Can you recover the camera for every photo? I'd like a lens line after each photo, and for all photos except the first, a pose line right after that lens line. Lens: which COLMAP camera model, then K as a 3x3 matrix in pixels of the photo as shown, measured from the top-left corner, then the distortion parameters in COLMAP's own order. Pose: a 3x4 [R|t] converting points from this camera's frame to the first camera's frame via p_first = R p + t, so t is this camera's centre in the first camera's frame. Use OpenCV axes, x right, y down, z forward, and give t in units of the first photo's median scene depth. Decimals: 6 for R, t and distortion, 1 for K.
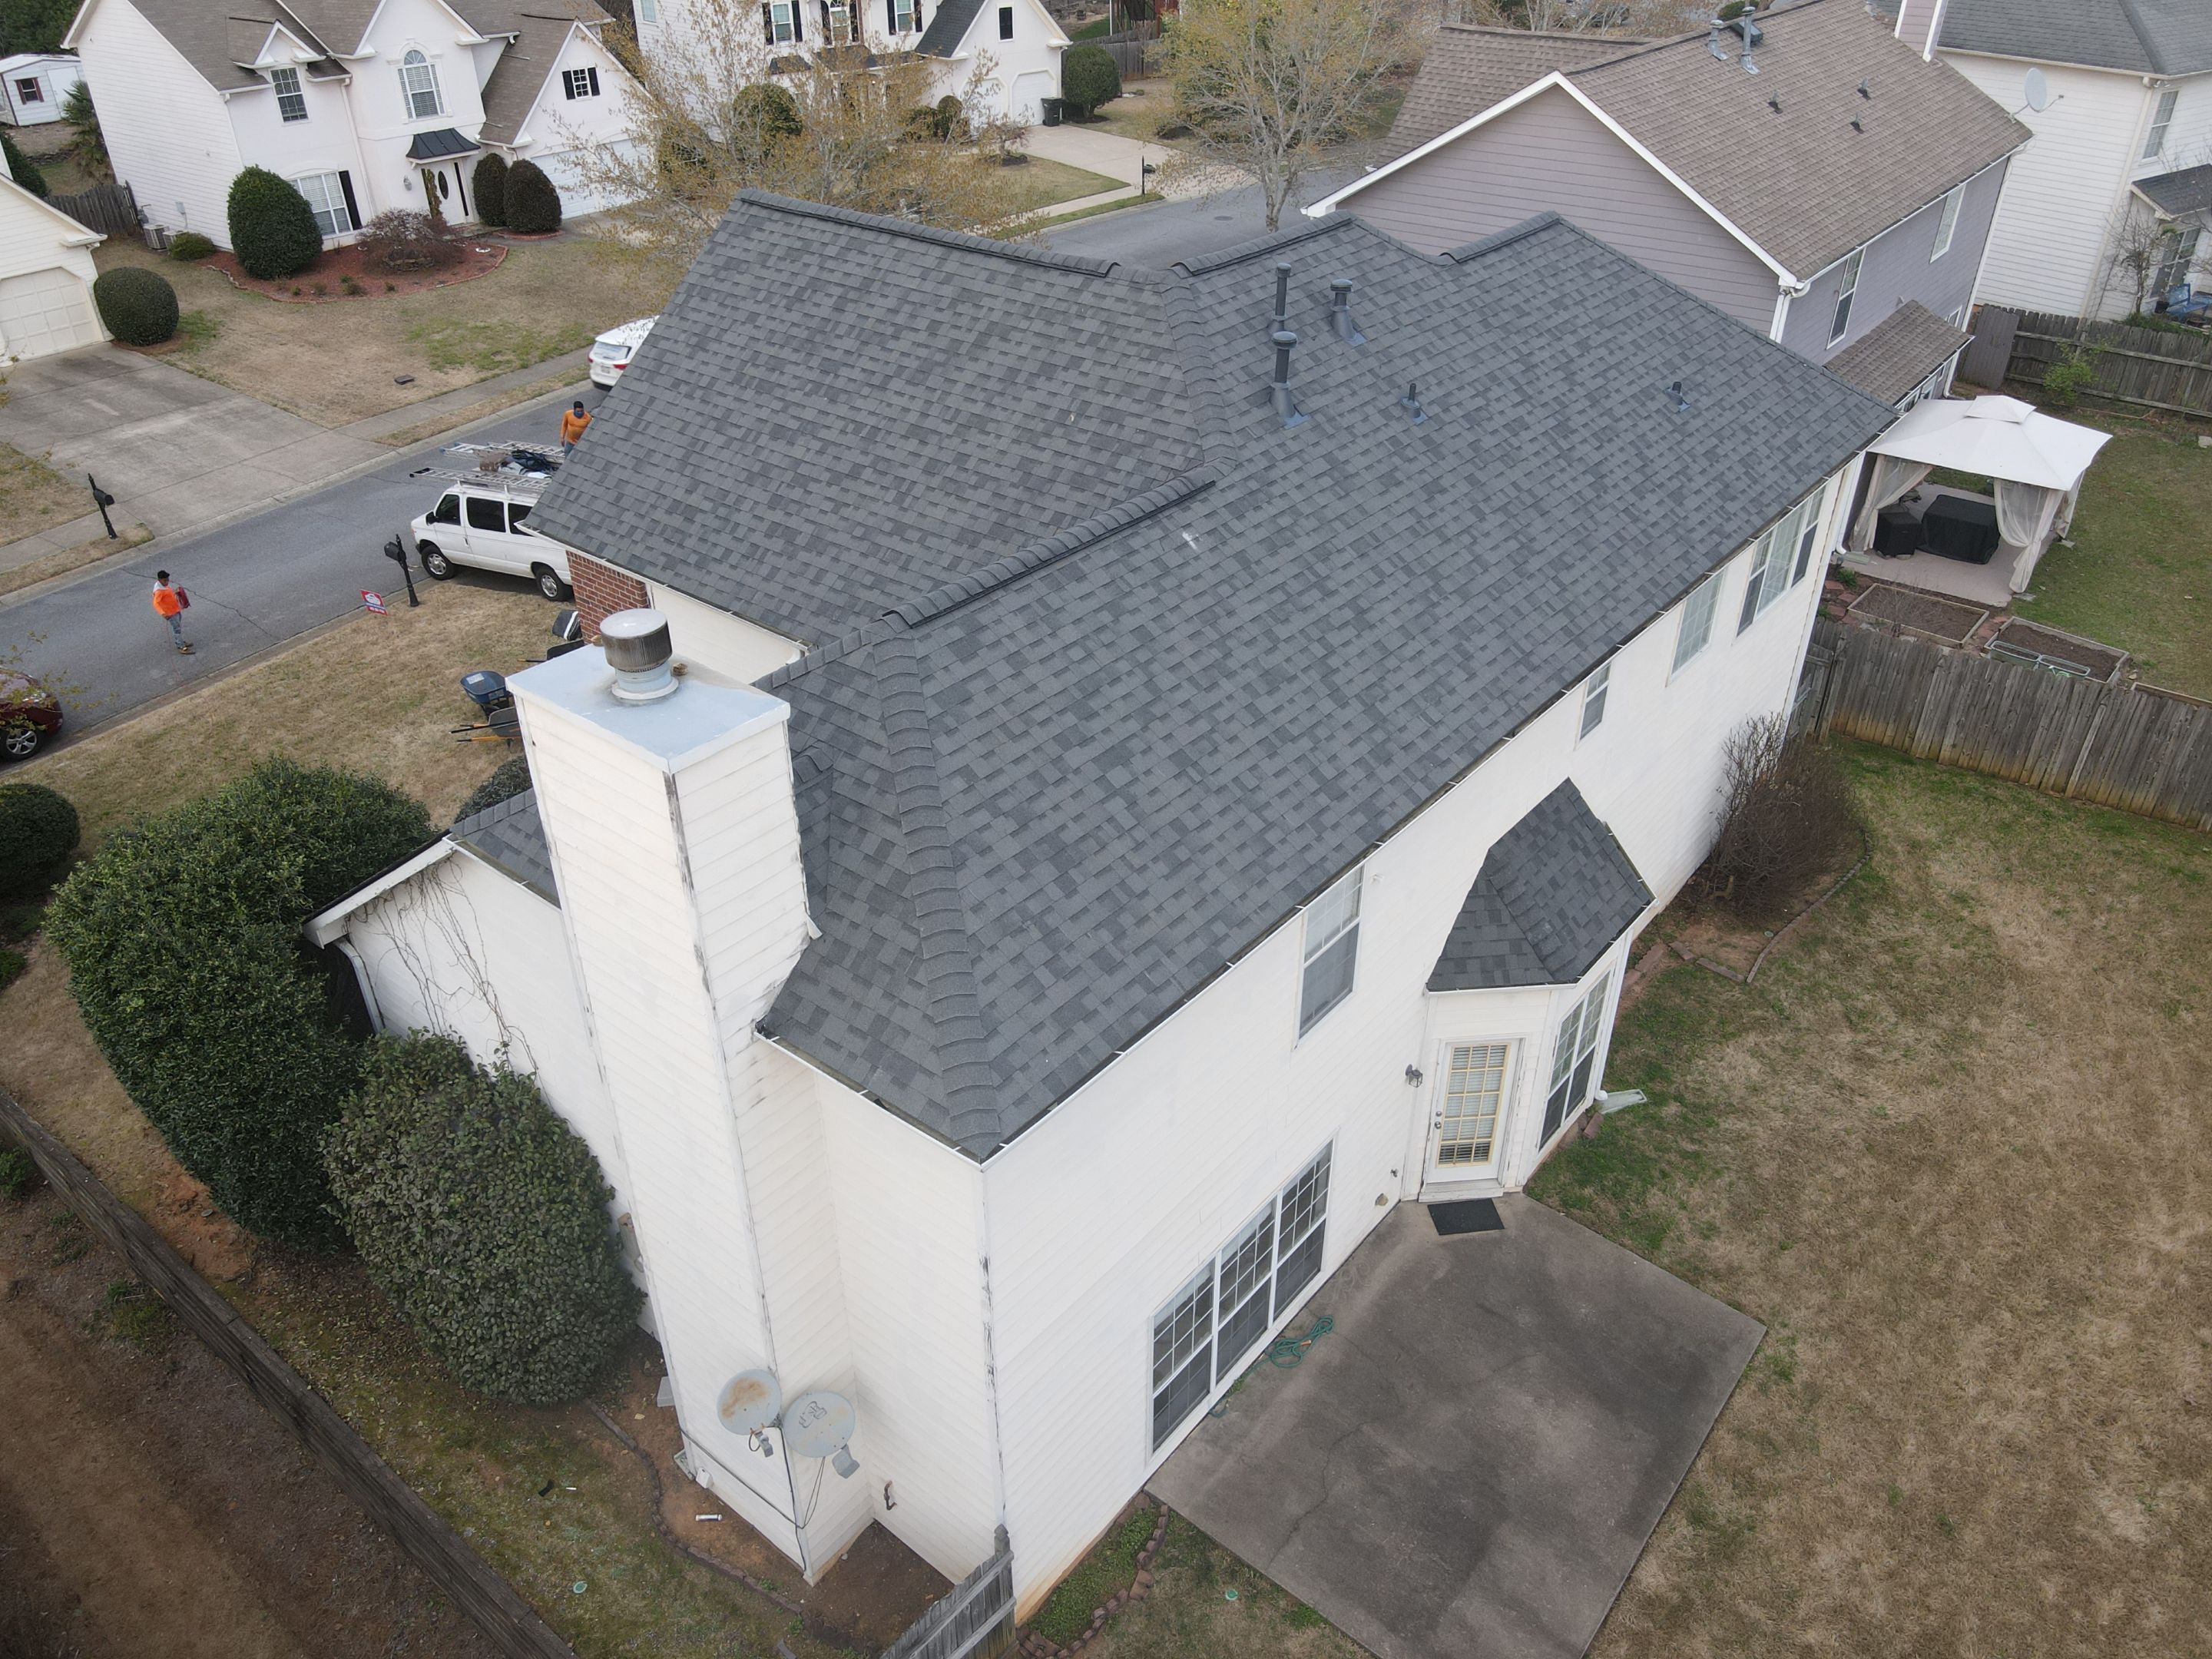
lens RADIAL K [[1606.2, 0, 1106.0], [0, 1606.2, 829.5], [0, 0, 1]] dist [0.003329, 0.014027]
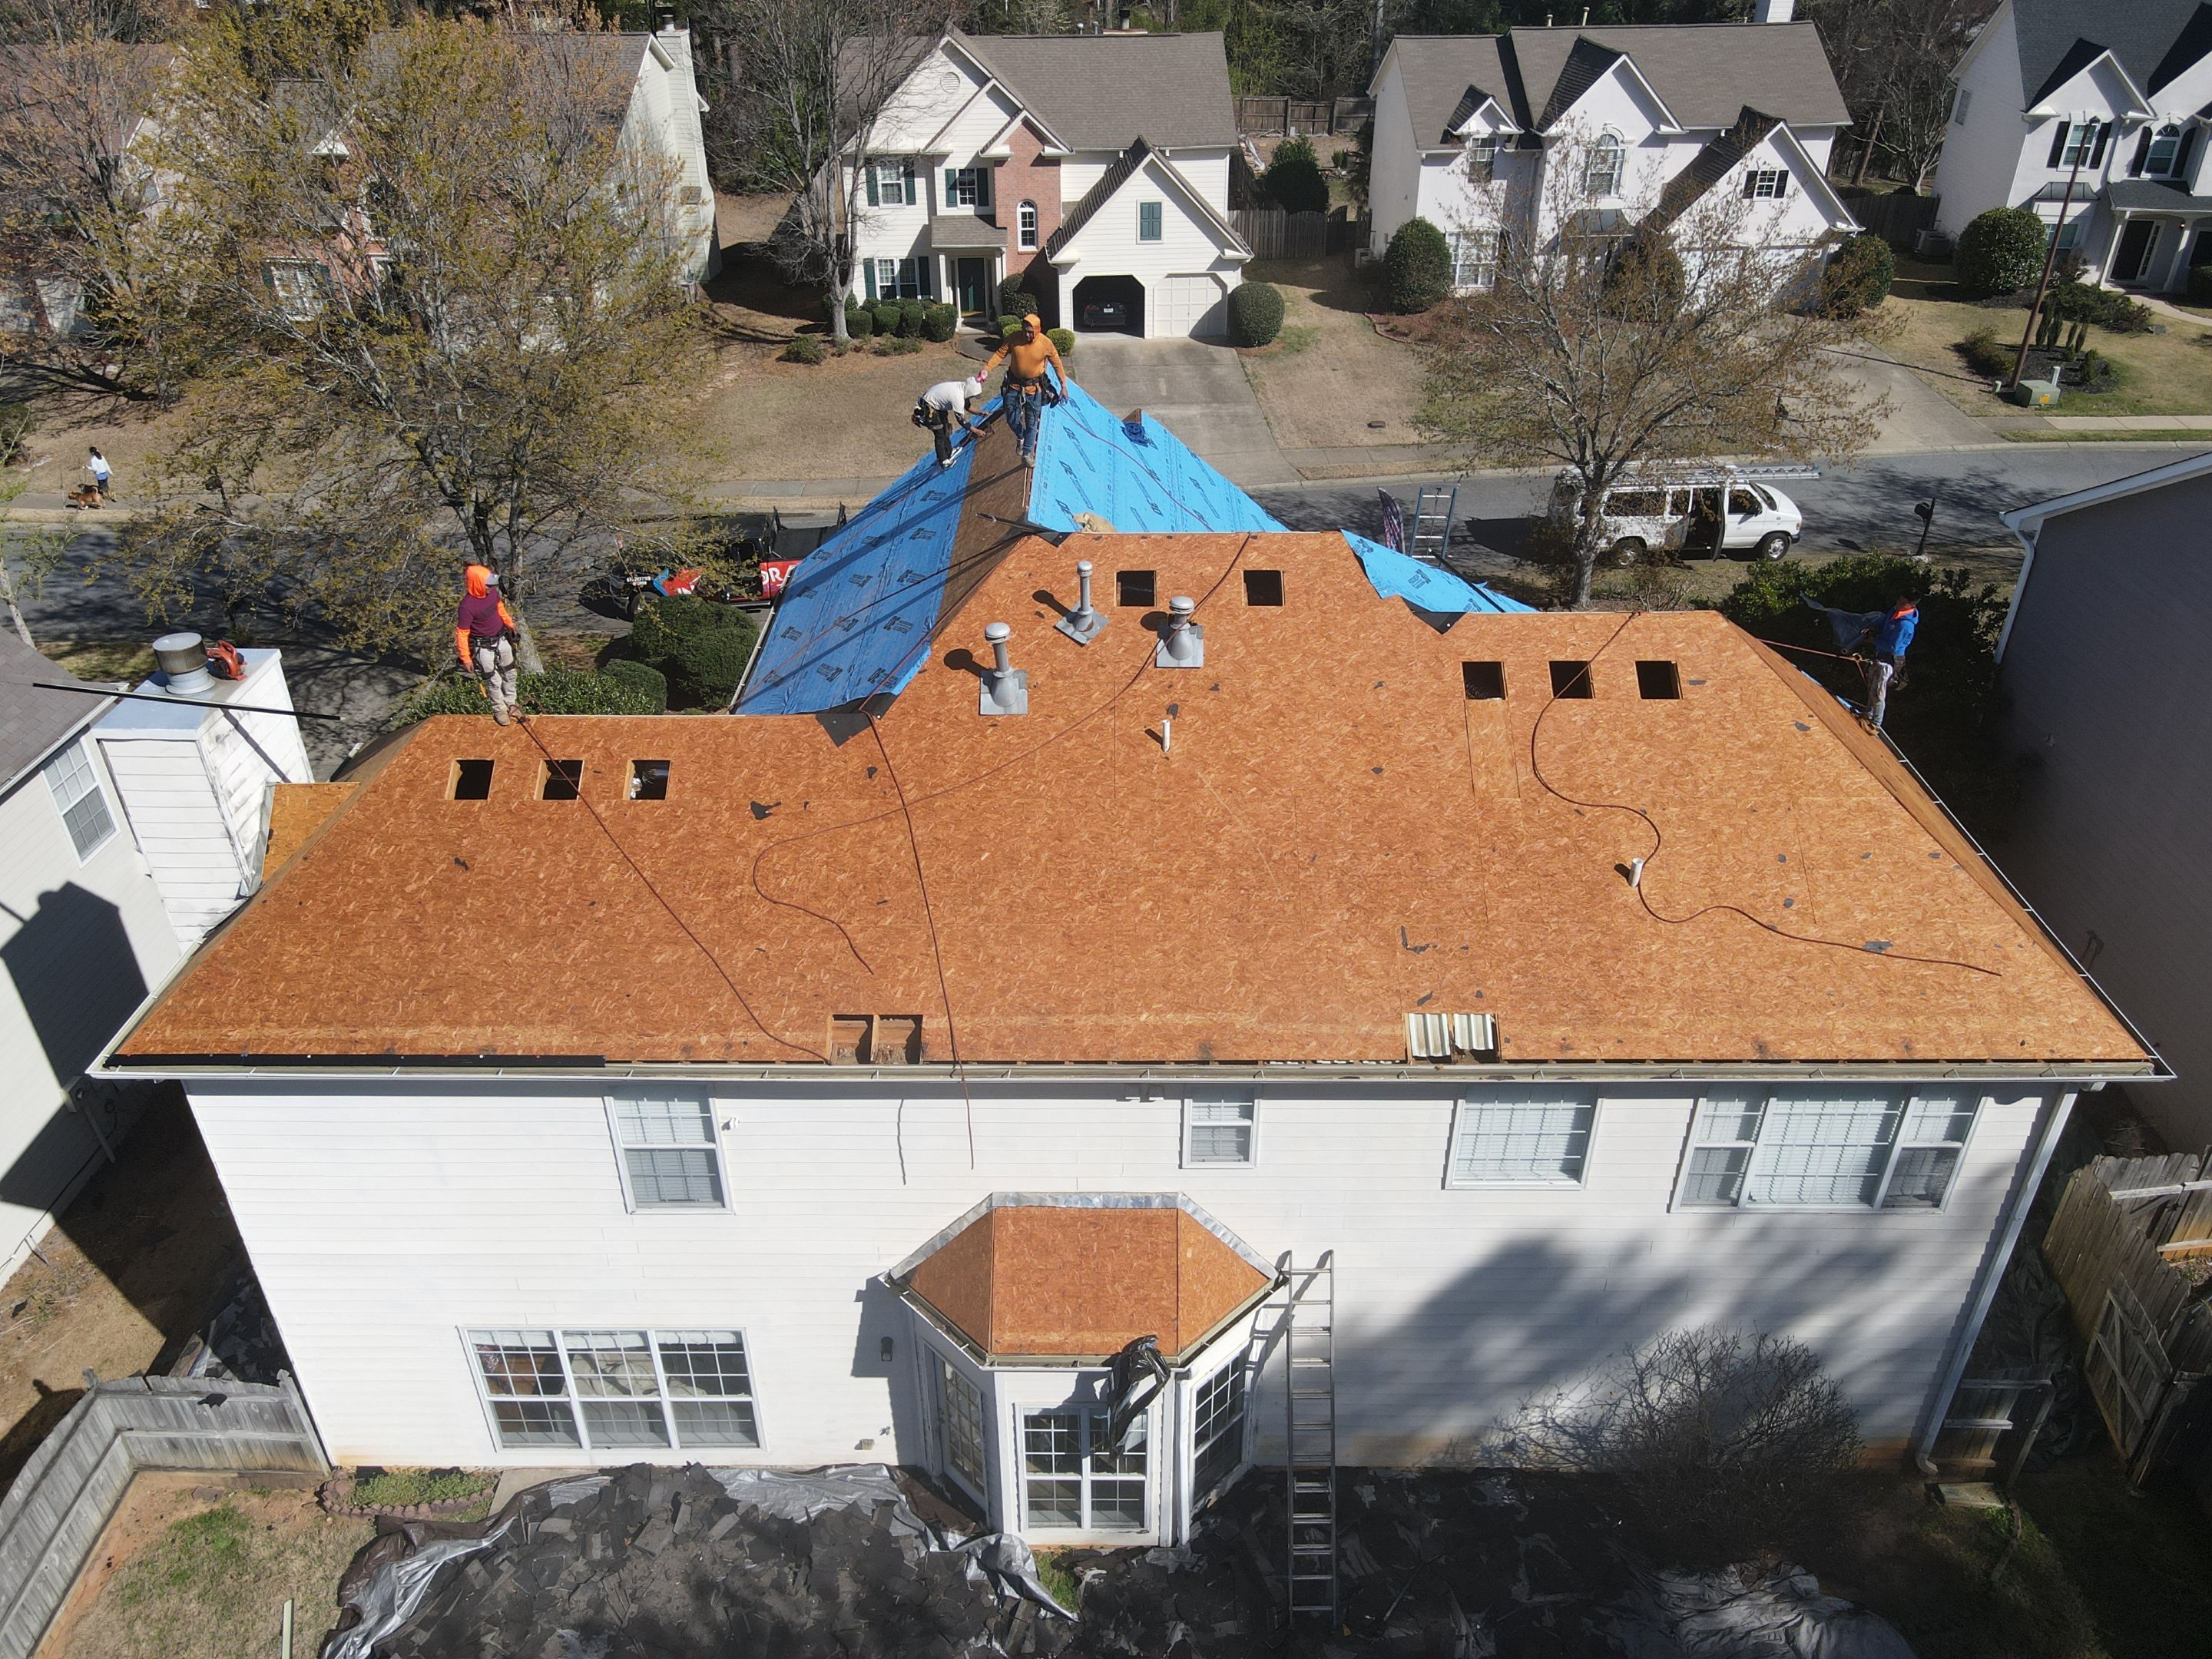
lens RADIAL K [[1598.1, 0, 1109.4], [0, 1598.1, 818.8], [0, 0, 1]] dist [0.017285, -0.001356]
pose [[0.632649, 0.412399, -0.655502, 0.770385], [-0.420875, 0.893605, 0.155996, -0.345486], [0.650092, 0.177194, 0.738906, 0.278019]]
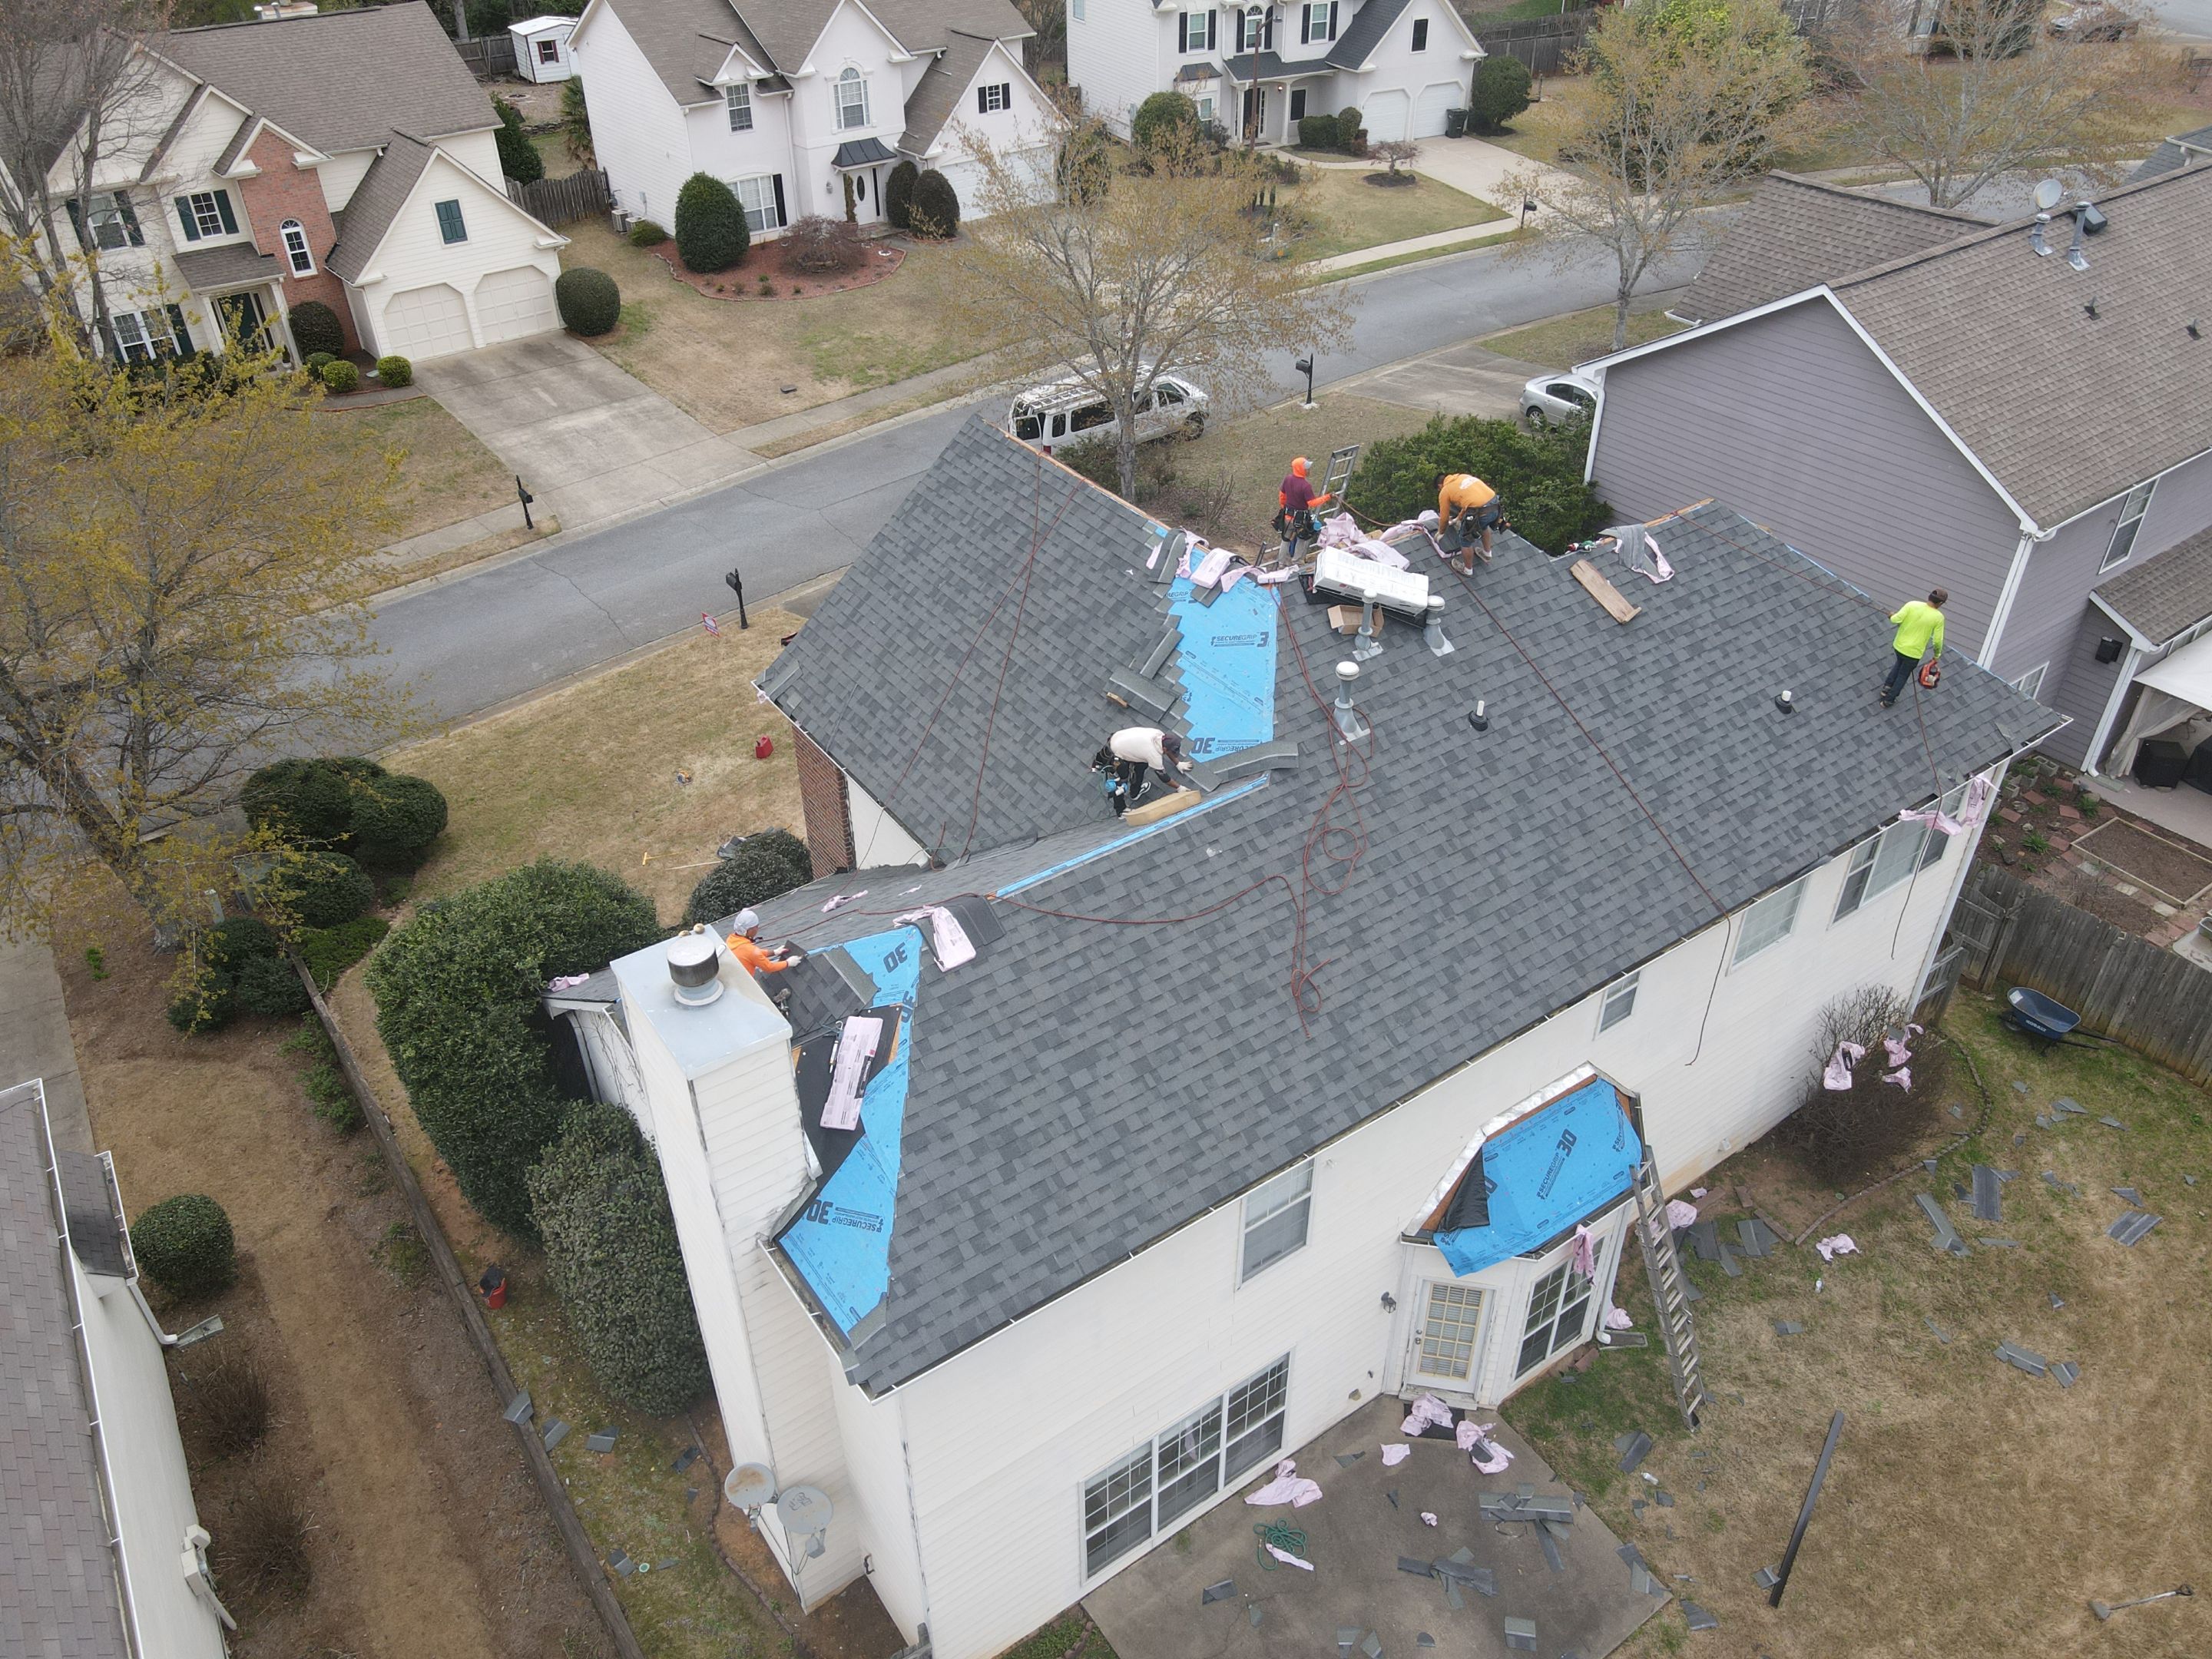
lens RADIAL K [[1604.5, 0, 1105.2], [0, 1604.5, 833.2], [0, 0, 1]] dist [-0.019975, 0.056153]
pose [[0.963188, 0.154819, -0.219773, 0.189672], [-0.142953, 0.987321, 0.069008, -0.217382], [0.227670, -0.035051, 0.973107, -0.133217]]
